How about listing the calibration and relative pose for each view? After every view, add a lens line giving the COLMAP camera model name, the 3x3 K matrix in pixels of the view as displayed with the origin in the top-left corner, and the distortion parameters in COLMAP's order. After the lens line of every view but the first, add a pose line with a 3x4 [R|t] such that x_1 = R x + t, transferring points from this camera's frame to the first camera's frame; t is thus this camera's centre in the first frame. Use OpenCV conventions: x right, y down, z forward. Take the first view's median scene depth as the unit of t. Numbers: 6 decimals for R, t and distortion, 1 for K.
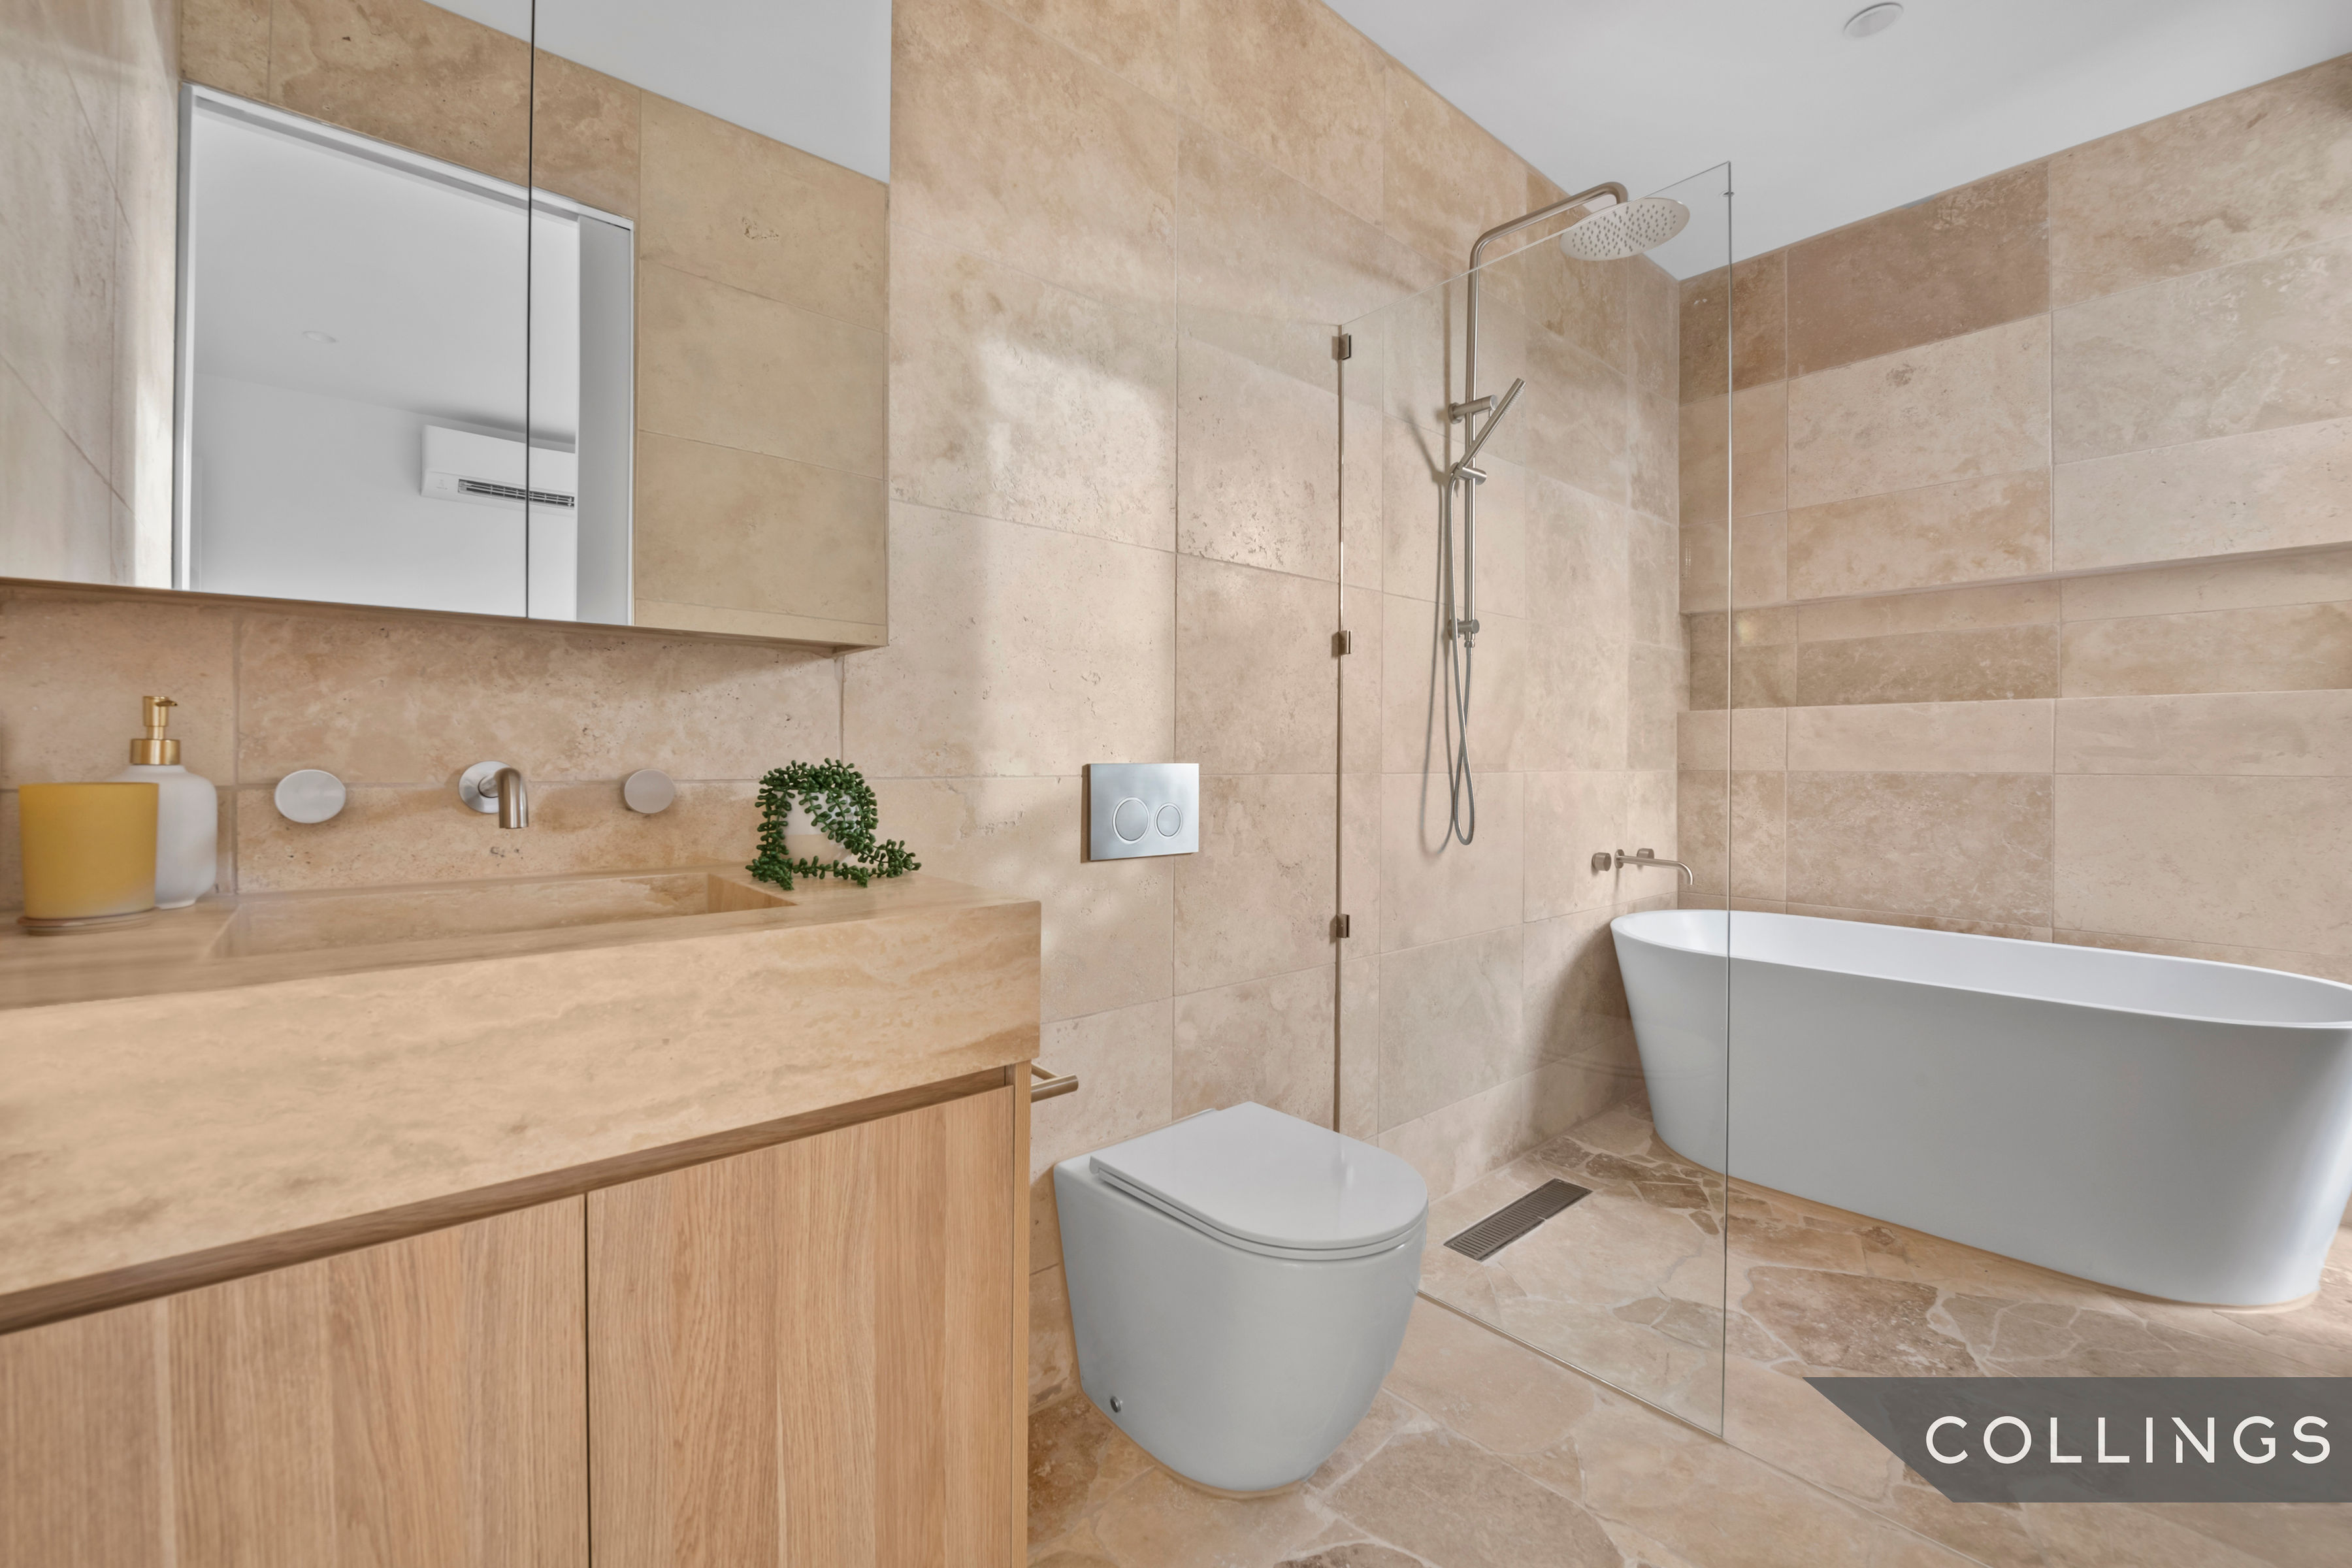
lens RADIAL K [[963.0, 0, 1189.5], [0, 963.0, 774.4], [0, 0, 1]] dist [-0.010265, -0.000067]
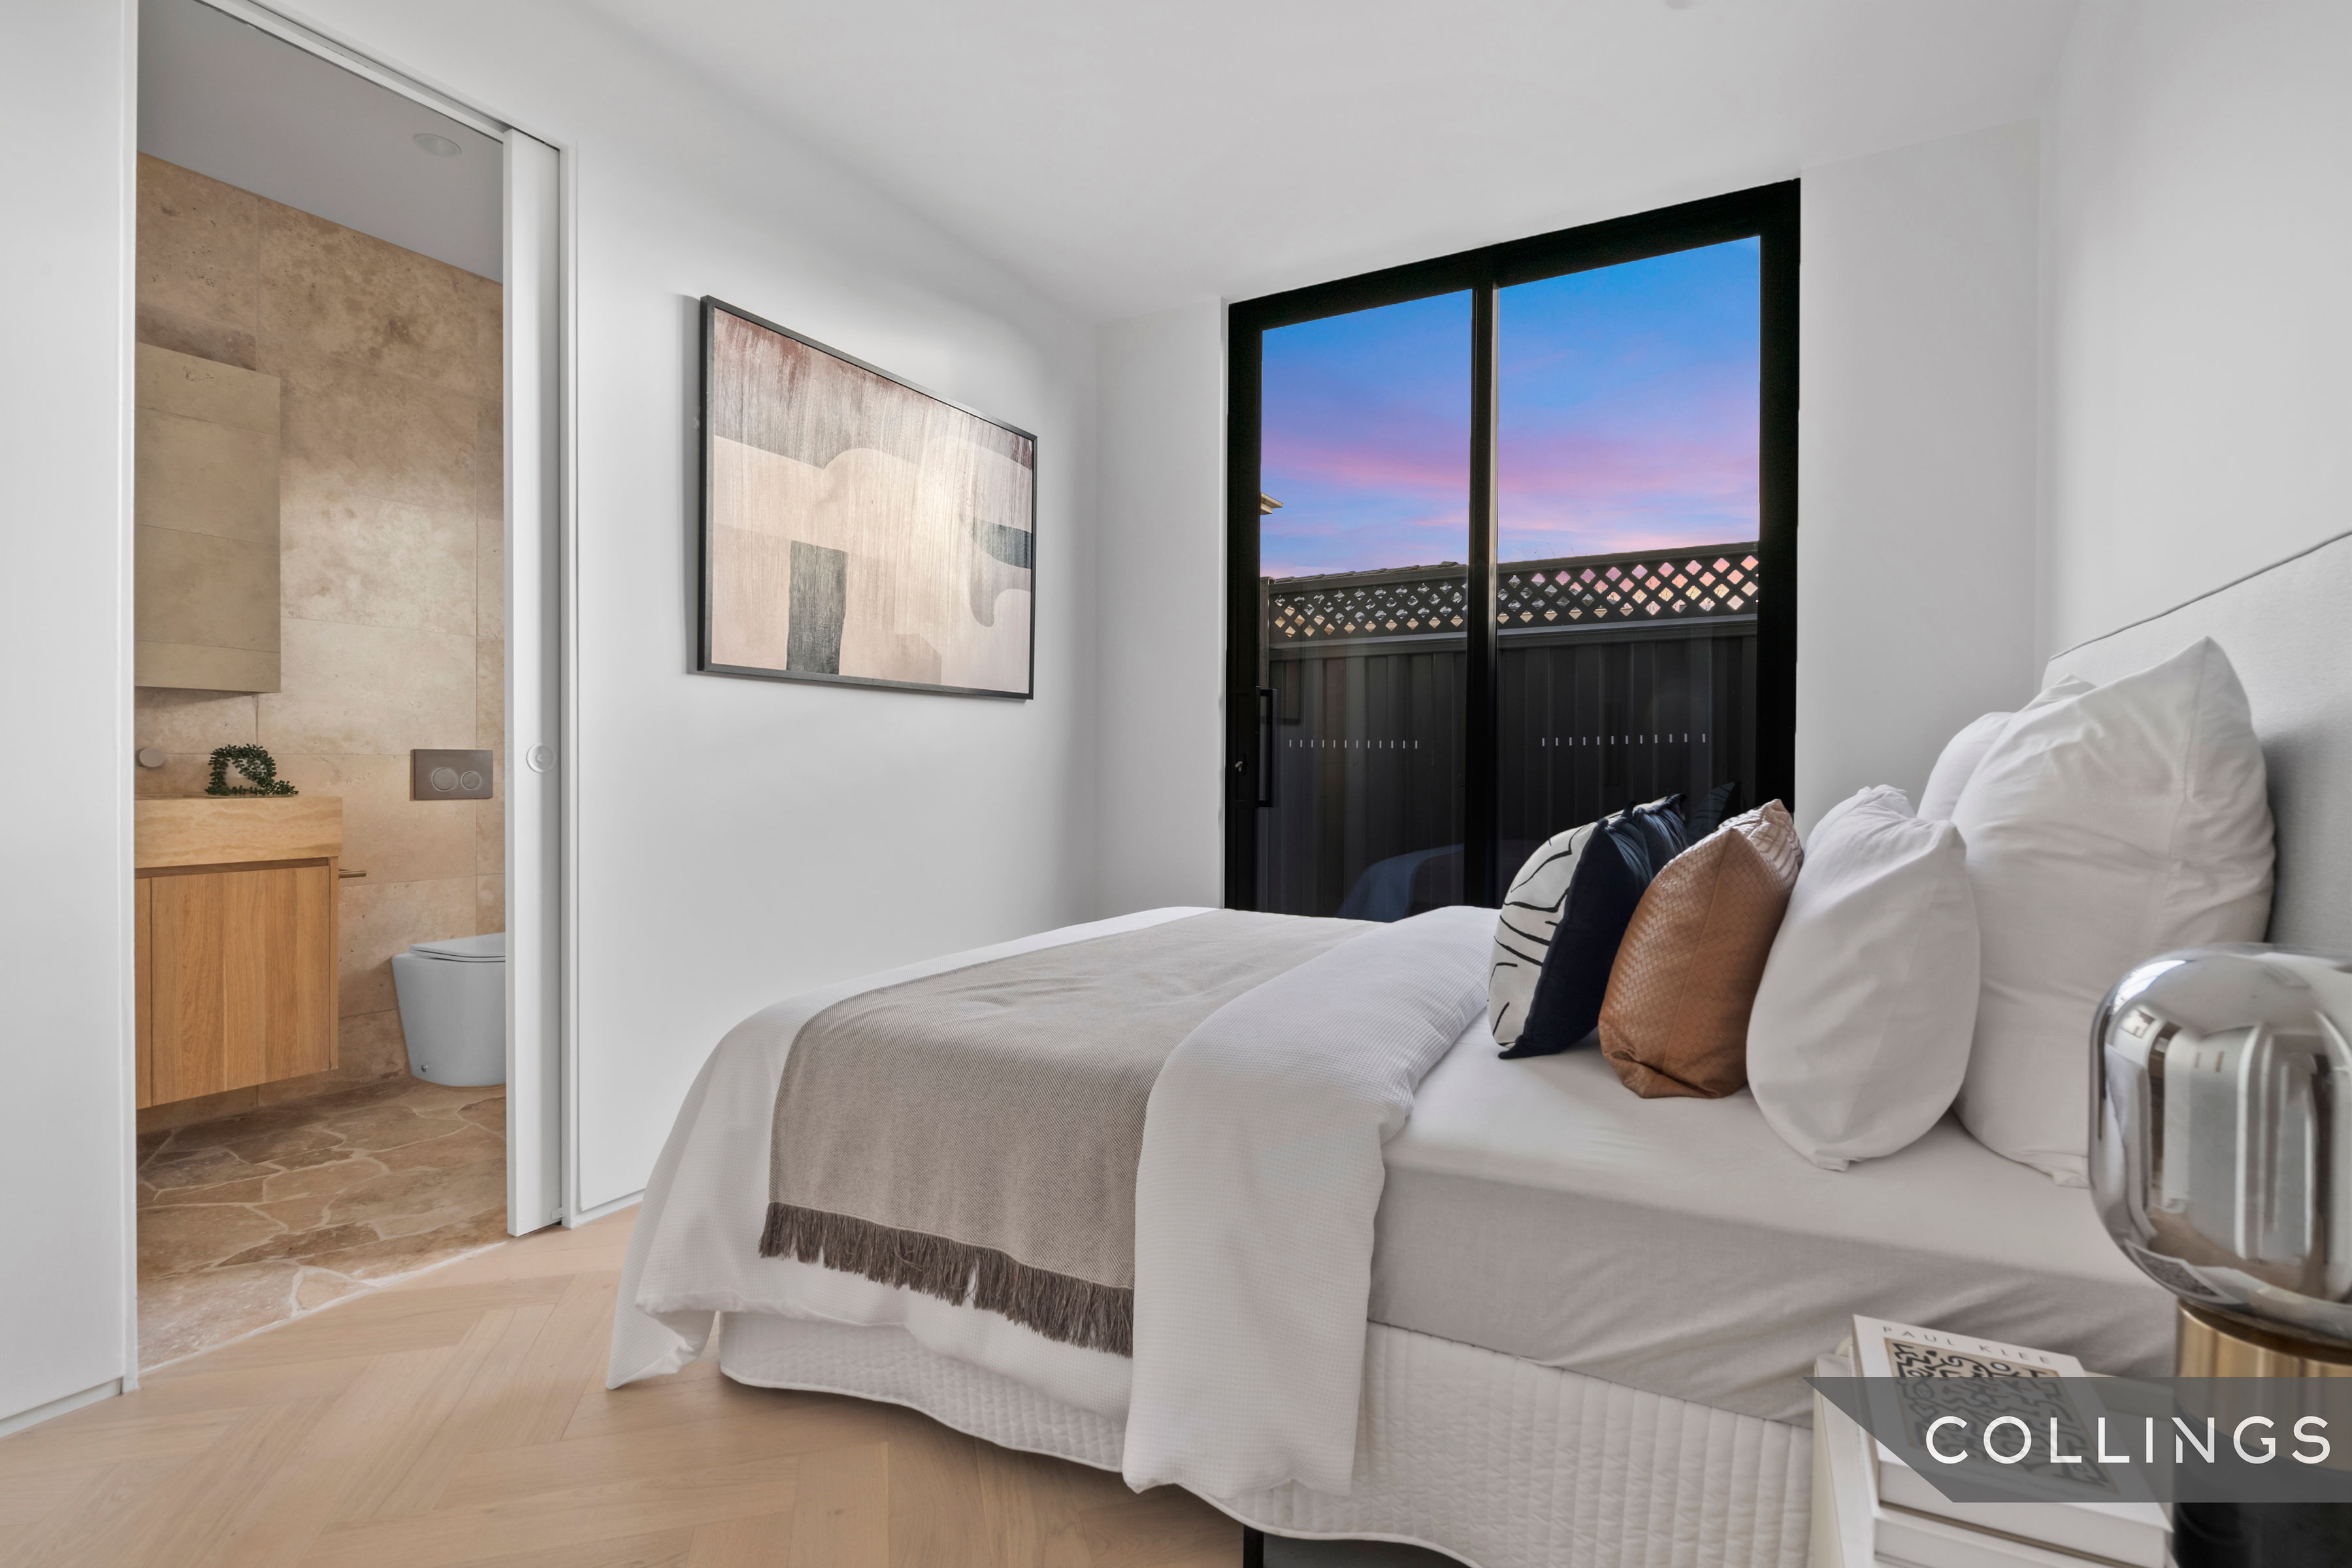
lens RADIAL K [[1110.7, 0, 1166.6], [0, 1110.7, 788.0], [0, 0, 1]] dist [-0.003643, -0.001937]
pose [[0.951204, -0.003777, 0.308539, 0.823259], [0.001972, 0.999979, 0.006161, 0.071905], [-0.308556, -0.005252, 0.951192, -2.012198]]
